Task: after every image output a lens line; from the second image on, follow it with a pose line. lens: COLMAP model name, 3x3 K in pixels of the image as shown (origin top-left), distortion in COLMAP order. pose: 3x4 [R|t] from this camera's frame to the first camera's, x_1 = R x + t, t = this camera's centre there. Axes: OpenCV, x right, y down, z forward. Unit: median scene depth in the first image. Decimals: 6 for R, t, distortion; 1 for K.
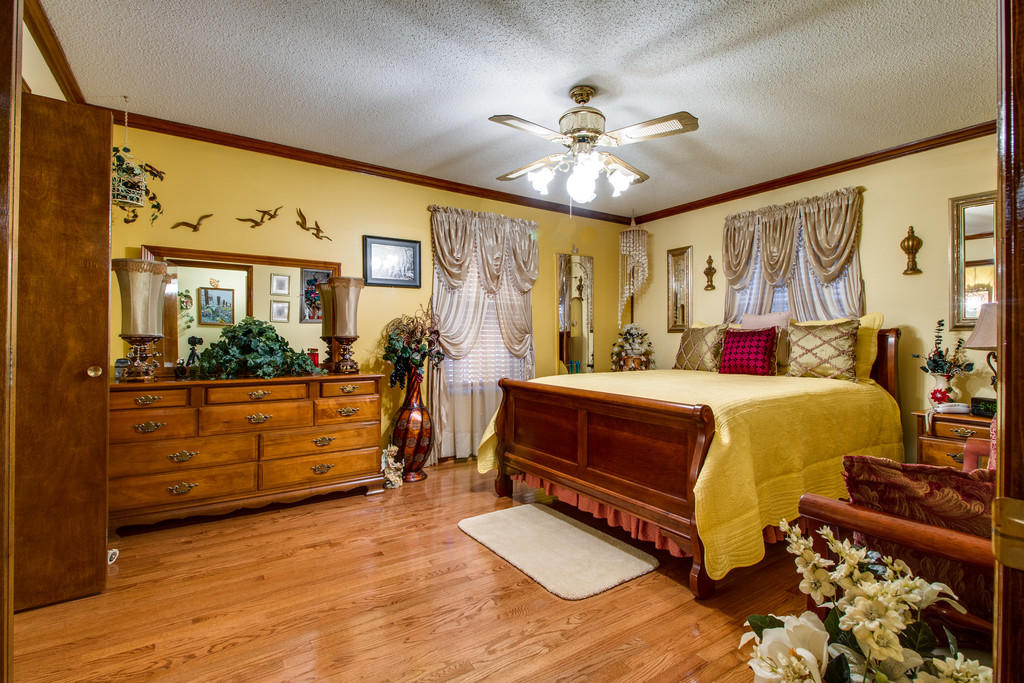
lens RADIAL K [[472.1, 0, 509.7], [0, 472.1, 338.7], [0, 0, 1]] dist [0.004027, -0.006545]
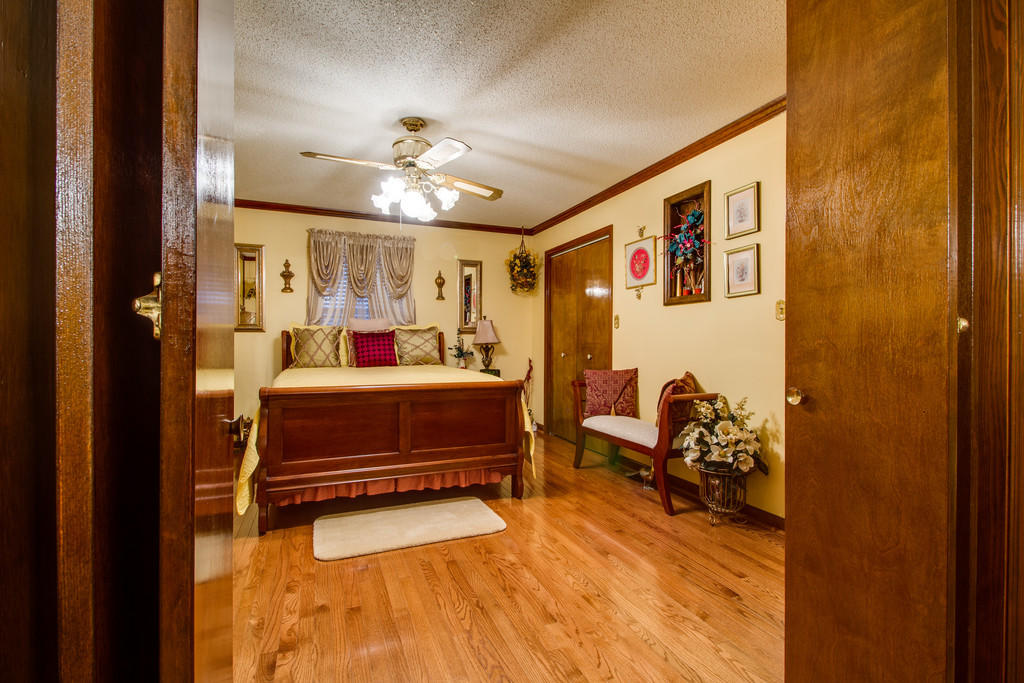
lens RADIAL K [[472.1, 0, 511.0], [0, 472.1, 341.3], [0, 0, 1]] dist [0.004027, -0.006545]
pose [[0.194823, -0.006662, 0.980816, -0.726077], [-0.000557, 0.999976, 0.006903, -0.001533], [-0.980838, -0.001891, 0.194814, 0.429135]]
